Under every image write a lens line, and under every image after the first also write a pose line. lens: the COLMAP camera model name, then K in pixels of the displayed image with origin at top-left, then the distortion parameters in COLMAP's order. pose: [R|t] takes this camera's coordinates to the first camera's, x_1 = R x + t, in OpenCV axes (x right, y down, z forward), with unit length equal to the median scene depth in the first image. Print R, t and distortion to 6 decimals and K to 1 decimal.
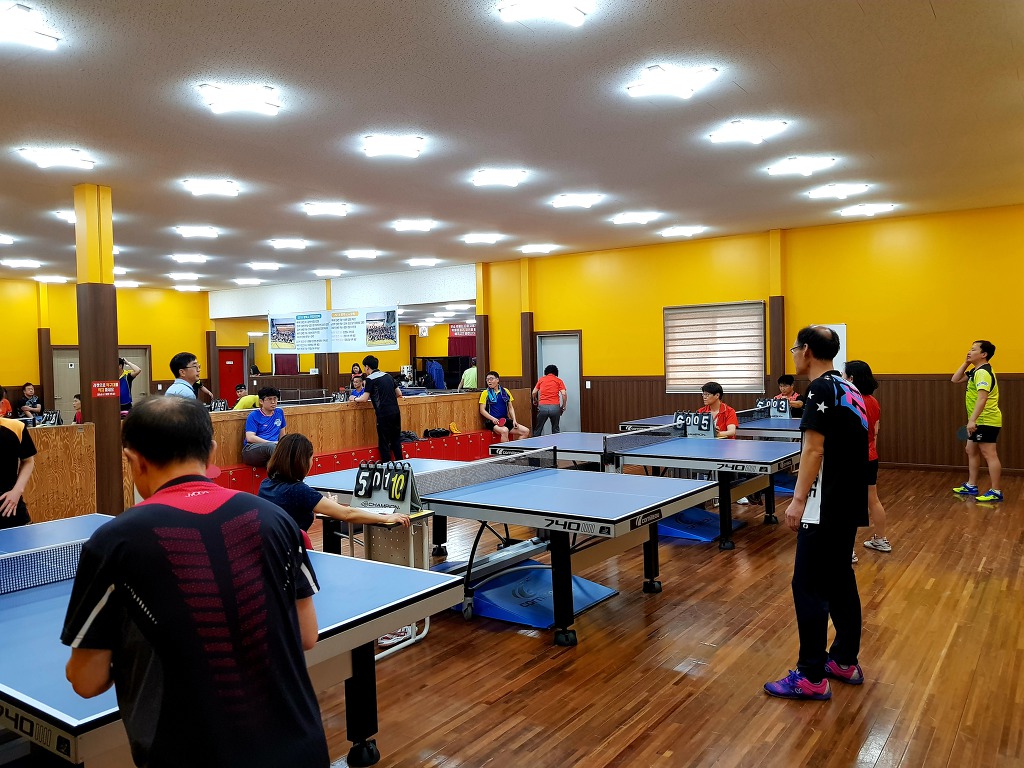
lens RADIAL K [[815.9, 0, 513.3], [0, 815.9, 375.5], [0, 0, 1]] dist [0.047348, -0.098067]
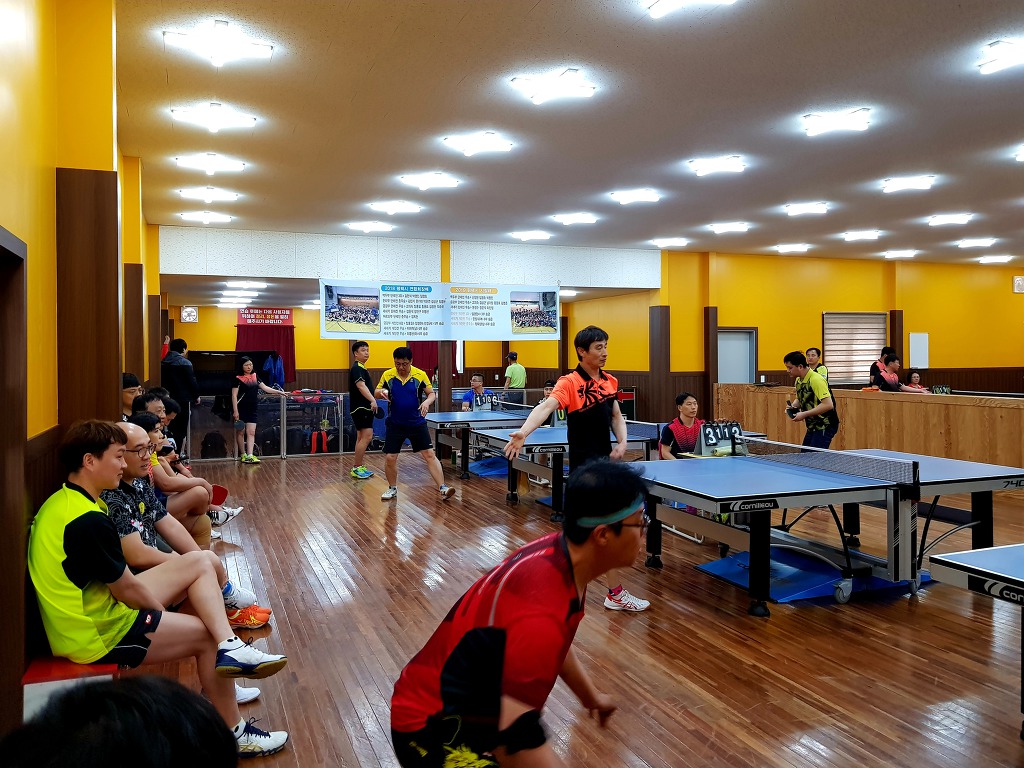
lens RADIAL K [[815.9, 0, 513.3], [0, 815.9, 375.5], [0, 0, 1]] dist [0.047348, -0.098067]
pose [[0.561250, 0.000104, 0.827646, -0.839605], [0.009844, 0.999928, -0.006801, 0.009595], [-0.827588, 0.011964, 0.561209, 0.568106]]
